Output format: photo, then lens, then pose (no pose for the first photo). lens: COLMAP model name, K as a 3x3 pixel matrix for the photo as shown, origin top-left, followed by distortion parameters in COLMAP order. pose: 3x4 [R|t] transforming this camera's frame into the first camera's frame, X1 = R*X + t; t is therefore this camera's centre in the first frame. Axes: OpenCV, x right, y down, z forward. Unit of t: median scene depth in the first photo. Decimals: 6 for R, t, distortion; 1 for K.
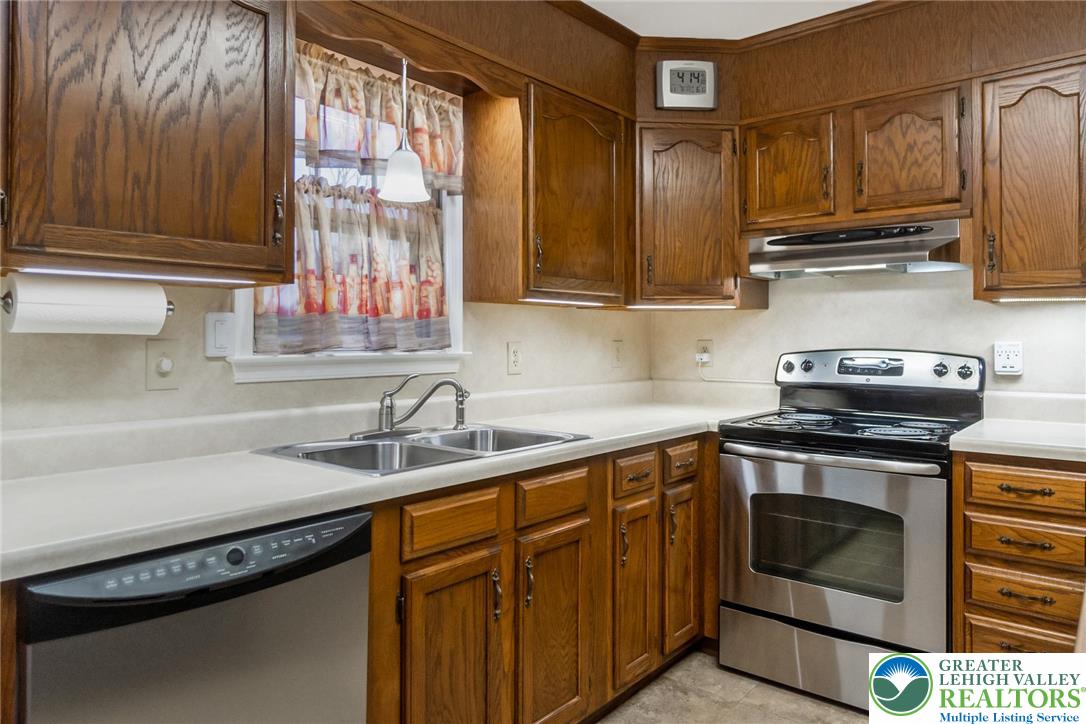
lens RADIAL K [[712.8, 0, 542.2], [0, 712.8, 335.5], [0, 0, 1]] dist [-0.009521, 0.001432]
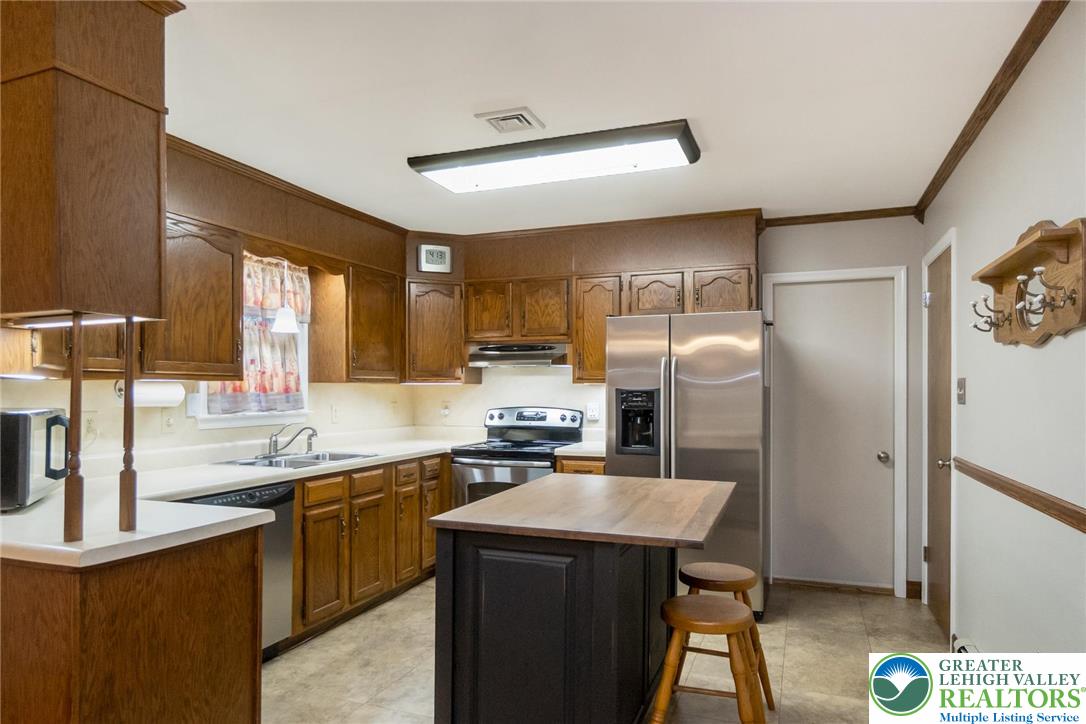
lens RADIAL K [[683.4, 0, 540.5], [0, 683.4, 391.6], [0, 0, 1]] dist [-0.002706, -0.000031]
pose [[0.943976, -0.000375, 0.330013, -0.133003], [-0.002301, 0.999968, 0.007719, -0.041681], [-0.330005, -0.008046, 0.943945, -0.834434]]
